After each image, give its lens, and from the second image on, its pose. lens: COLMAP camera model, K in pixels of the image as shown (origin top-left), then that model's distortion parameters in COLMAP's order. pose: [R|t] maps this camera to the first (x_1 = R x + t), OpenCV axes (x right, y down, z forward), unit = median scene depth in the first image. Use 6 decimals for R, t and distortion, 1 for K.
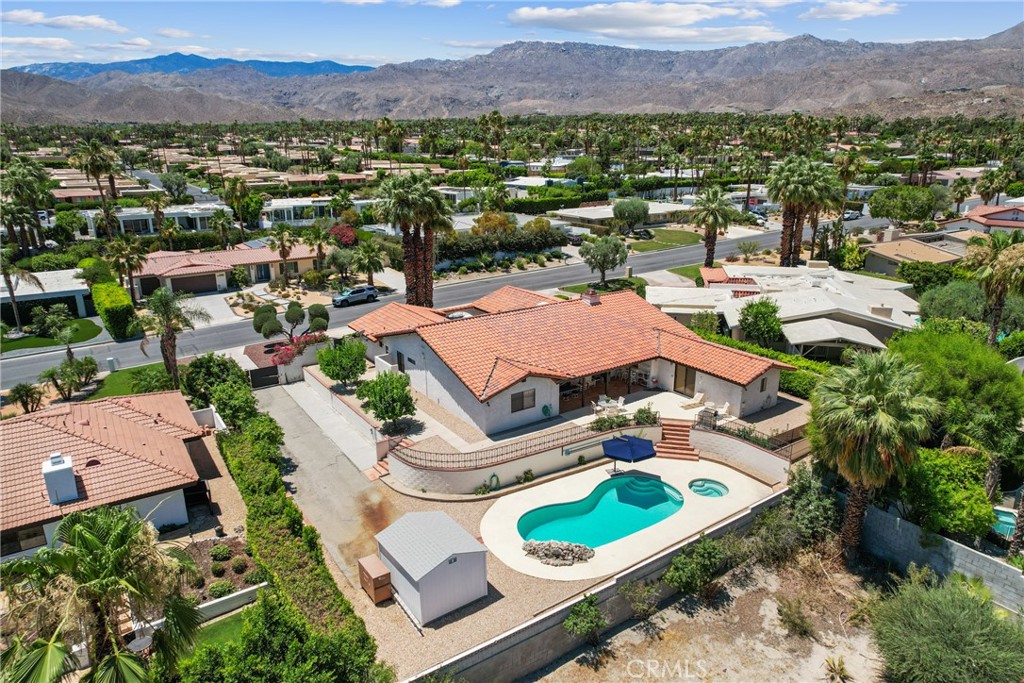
lens RADIAL K [[650.9, 0, 512.0], [0, 650.9, 341.5], [0, 0, 1]] dist [-0.059463, 0.049274]
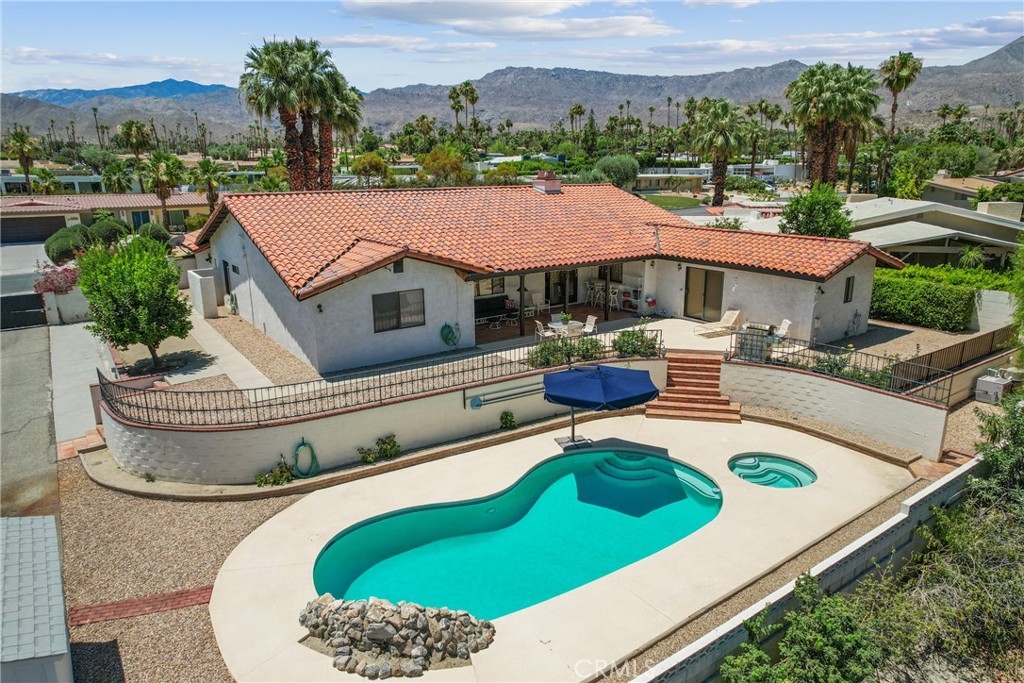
lens RADIAL K [[650.9, 0, 512.0], [0, 650.9, 341.5], [0, 0, 1]] dist [-0.059463, 0.049274]
pose [[0.999921, -0.004697, 0.011666, 0.102435], [0.005101, 0.999378, -0.034881, 0.135999], [-0.011495, 0.034937, 0.999323, 0.487382]]
